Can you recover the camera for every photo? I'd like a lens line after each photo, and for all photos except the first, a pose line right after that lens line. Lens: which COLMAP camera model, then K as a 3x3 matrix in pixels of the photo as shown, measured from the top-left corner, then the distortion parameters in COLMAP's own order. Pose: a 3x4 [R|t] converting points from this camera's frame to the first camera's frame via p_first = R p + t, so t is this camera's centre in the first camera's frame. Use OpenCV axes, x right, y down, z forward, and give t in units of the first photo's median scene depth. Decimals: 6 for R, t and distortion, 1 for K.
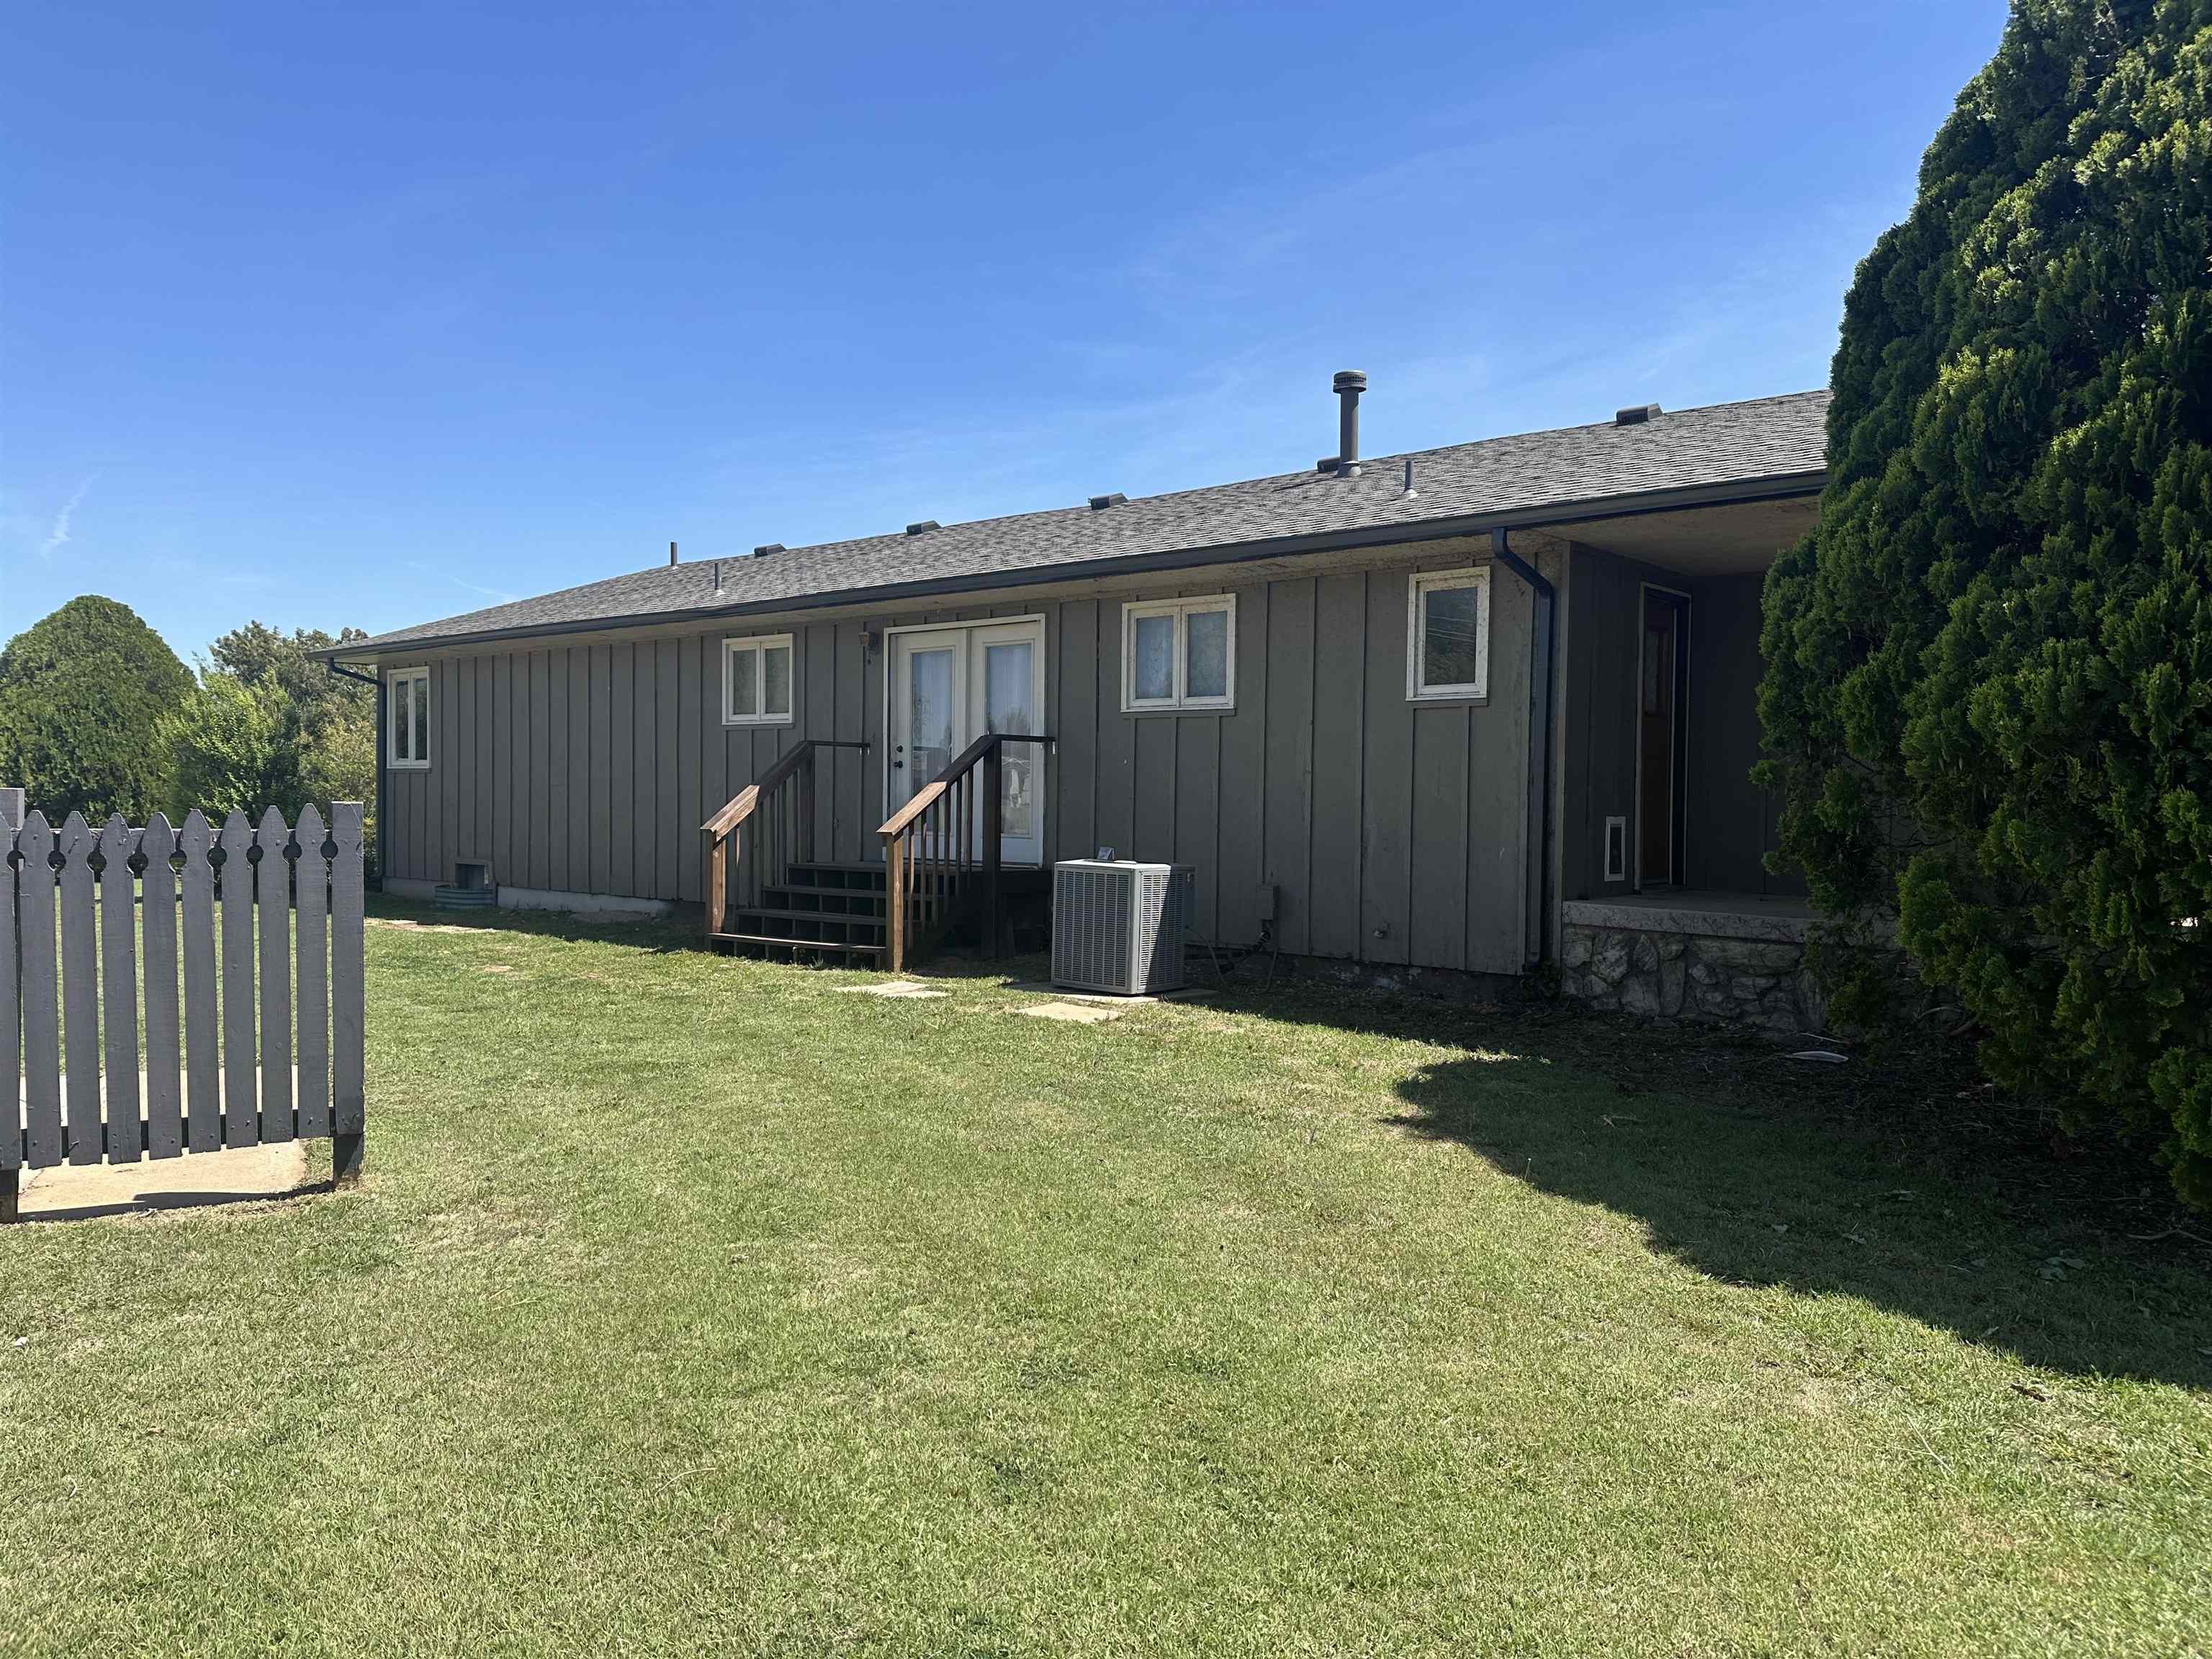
lens RADIAL K [[1515.8, 0, 1098.2], [0, 1515.8, 821.0], [0, 0, 1]] dist [0.092997, -0.131970]
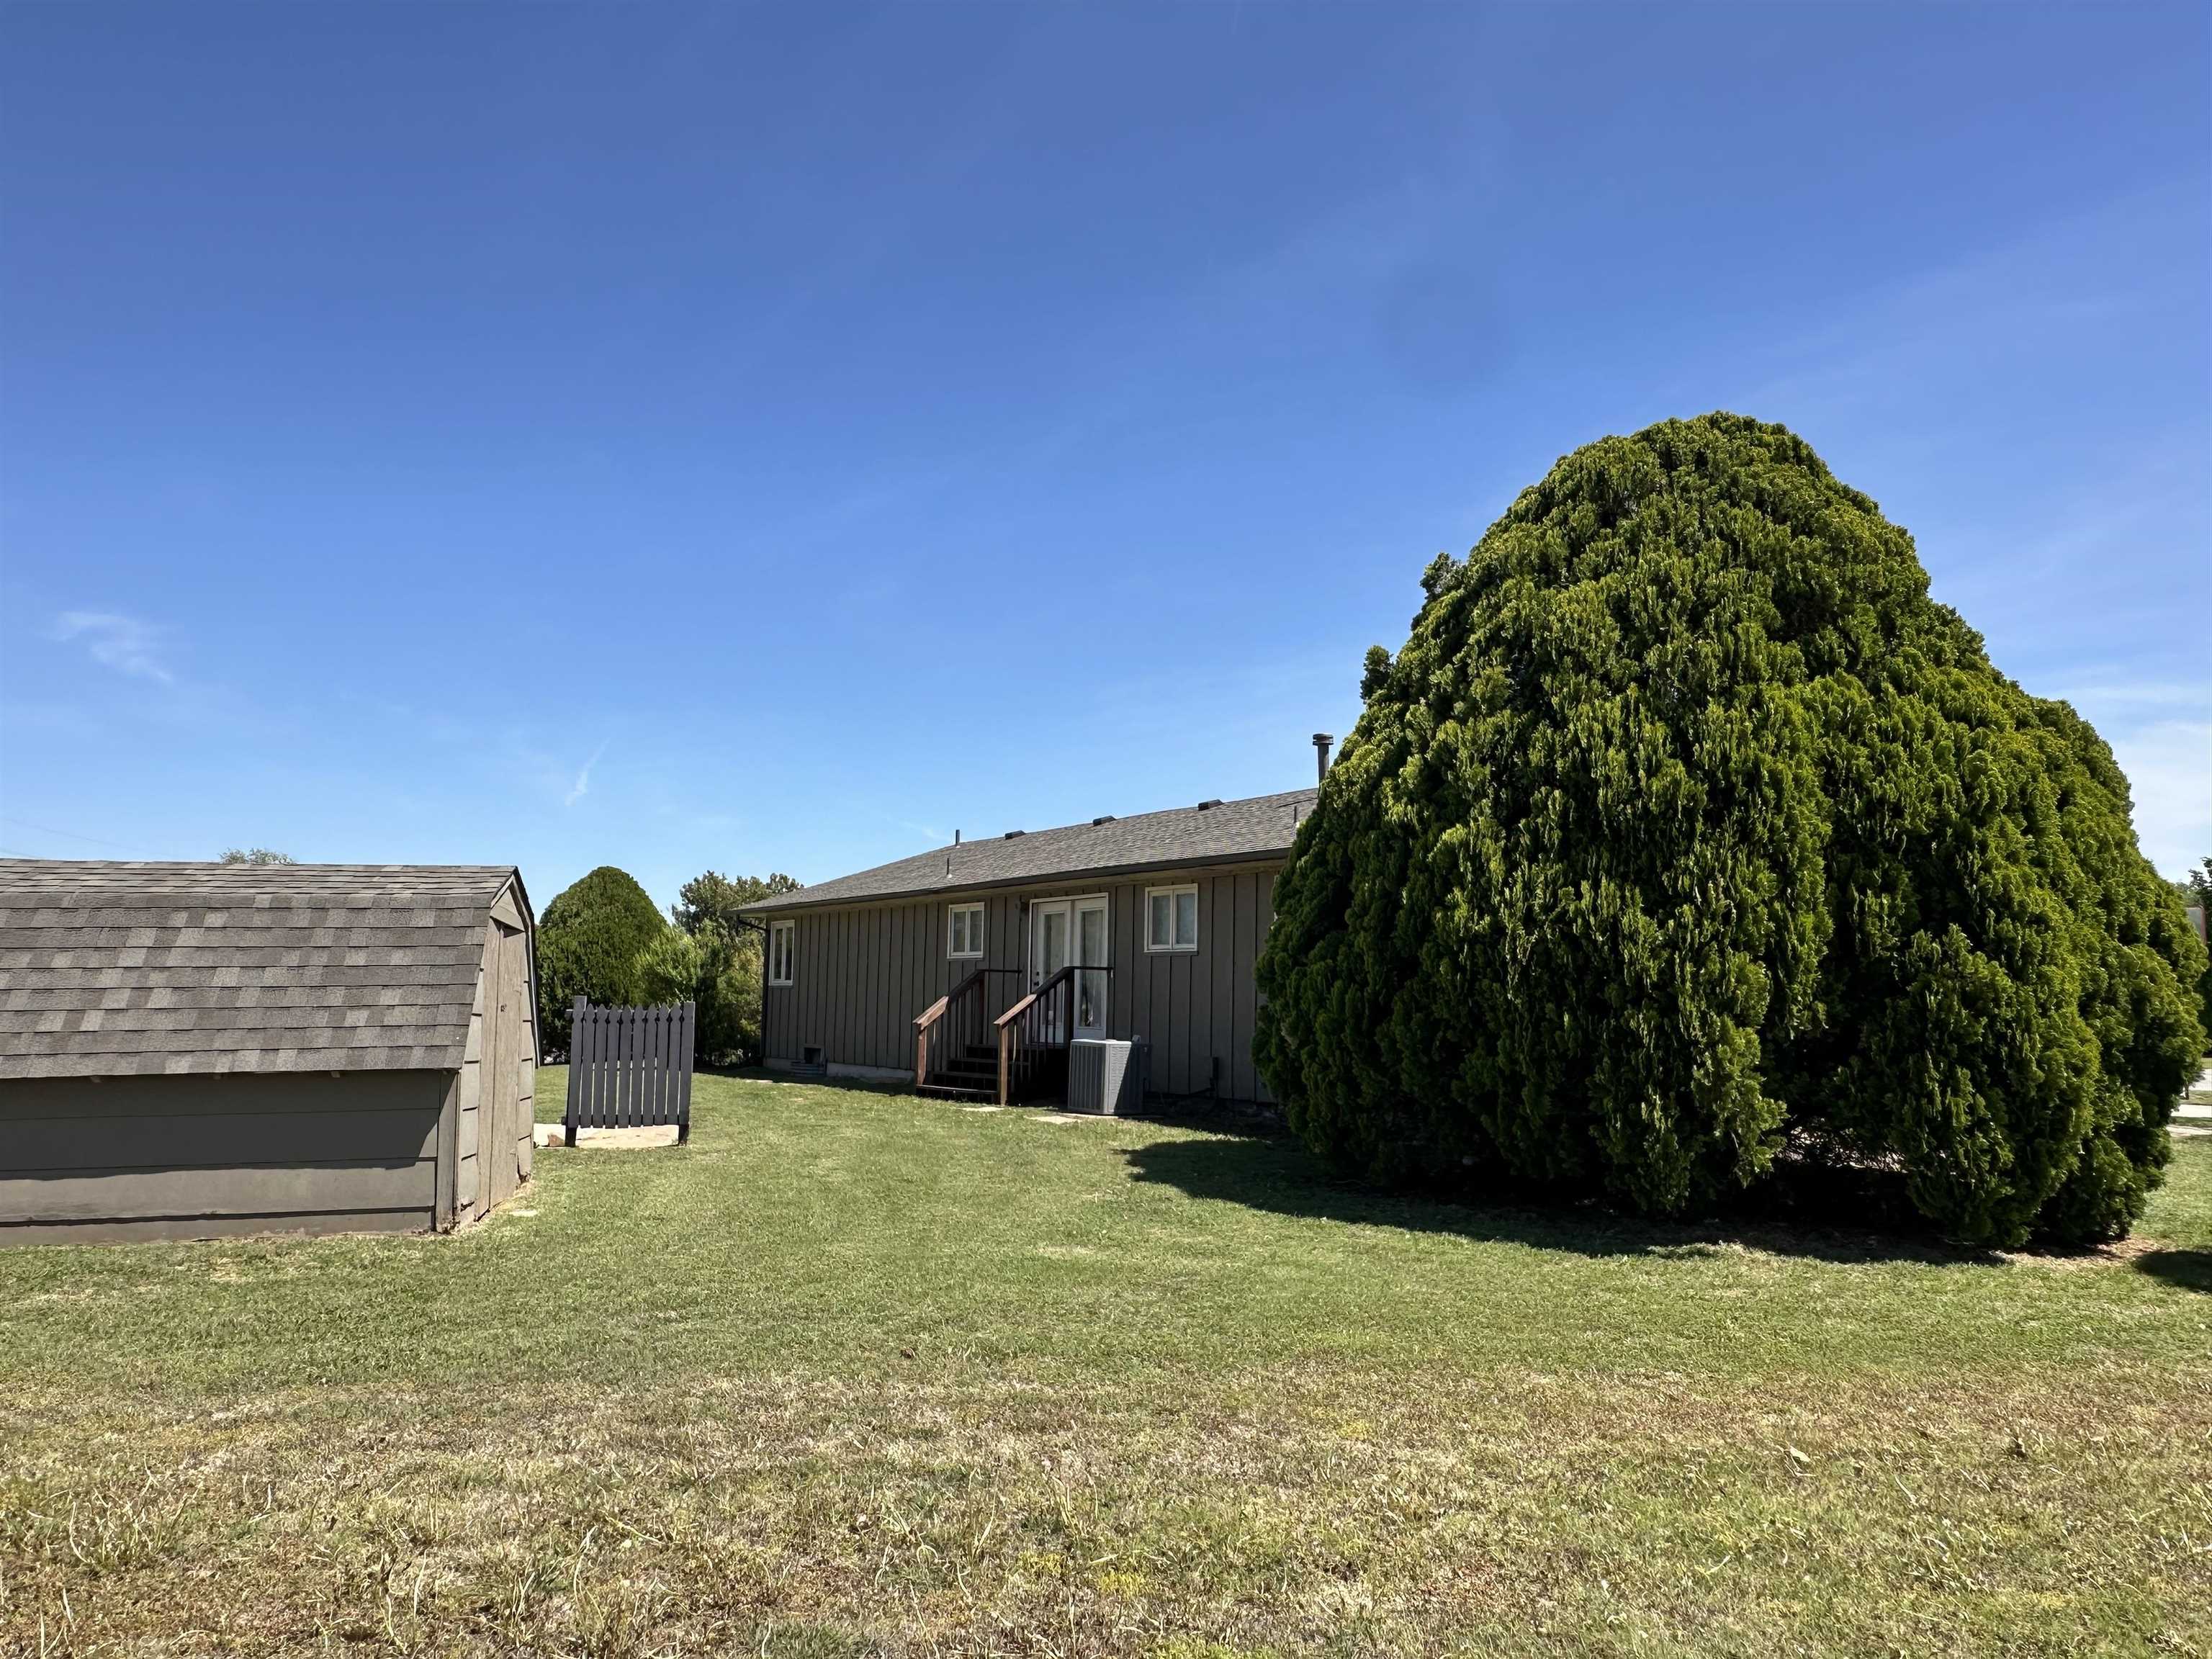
lens RADIAL K [[1480.2, 0, 1102.9], [0, 1480.2, 818.6], [0, 0, 1]] dist [-0.000924, -0.000396]
pose [[0.968998, -0.027713, -0.245509, 0.352469], [-0.007718, 0.989809, -0.142190, 0.013183], [0.246948, 0.139677, 0.958909, -0.555478]]
